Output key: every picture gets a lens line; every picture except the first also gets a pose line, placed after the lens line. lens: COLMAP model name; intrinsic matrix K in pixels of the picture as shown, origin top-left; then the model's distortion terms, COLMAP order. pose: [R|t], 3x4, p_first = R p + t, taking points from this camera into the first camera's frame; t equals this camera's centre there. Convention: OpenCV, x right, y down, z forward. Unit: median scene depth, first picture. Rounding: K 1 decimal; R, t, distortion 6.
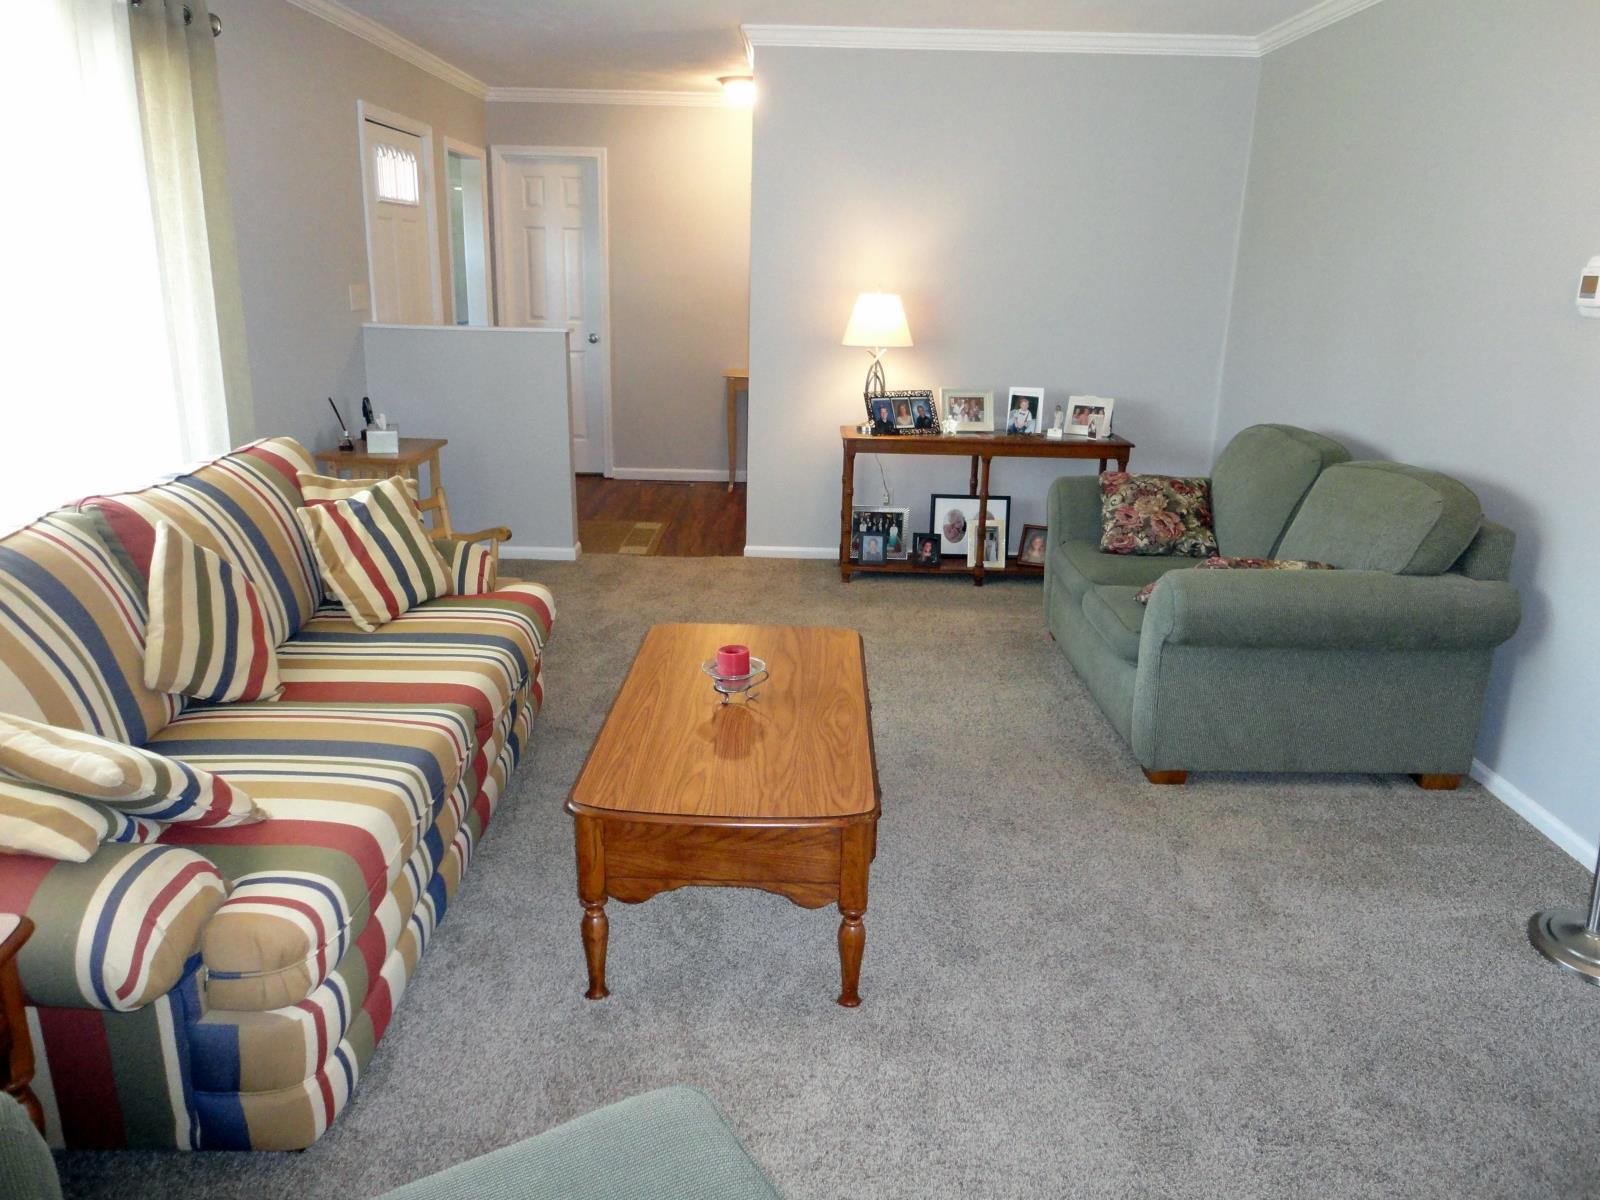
lens RADIAL K [[1169.4, 0, 804.0], [0, 1169.4, 600.4], [0, 0, 1]] dist [-0.000098, 0.001578]
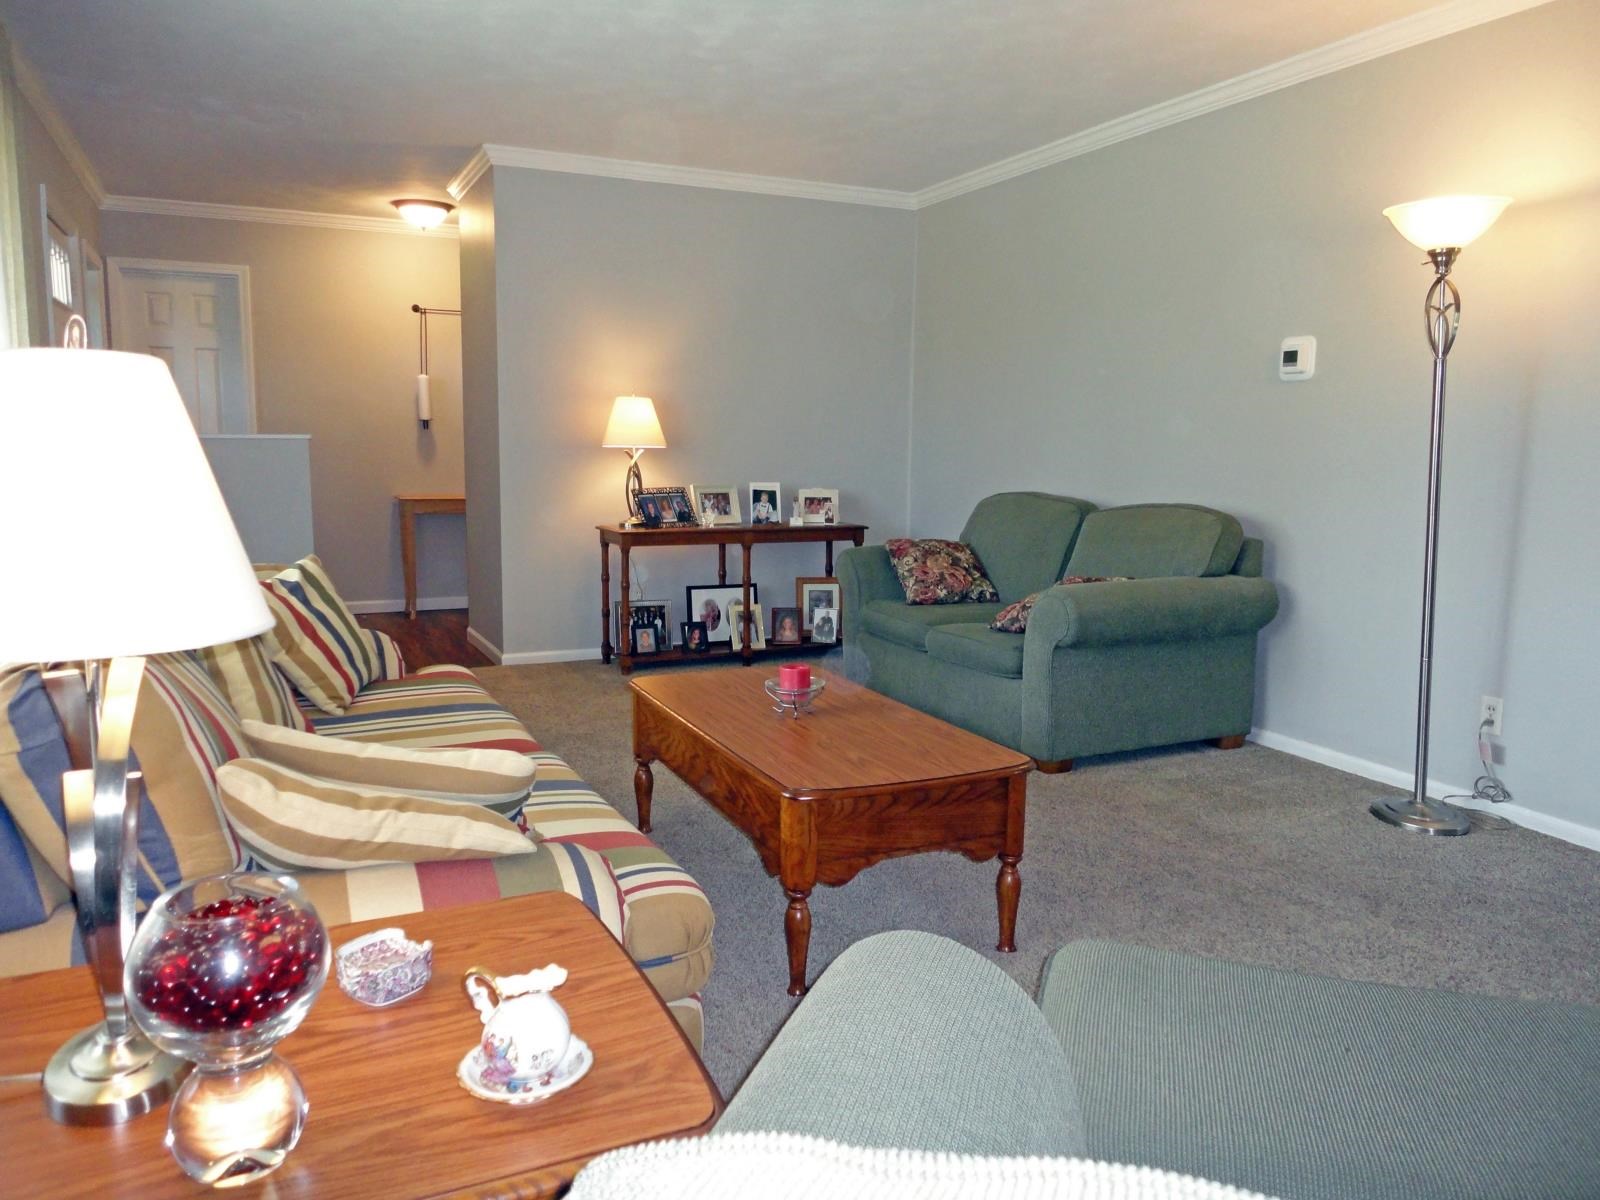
lens RADIAL K [[1169.4, 0, 810.0], [0, 1169.4, 591.5], [0, 0, 1]] dist [-0.000098, 0.001578]
pose [[0.901114, -0.069911, 0.427909, -0.252024], [0.129959, 0.985090, -0.112733, 0.048586], [-0.413648, 0.157196, 0.896764, 0.015568]]
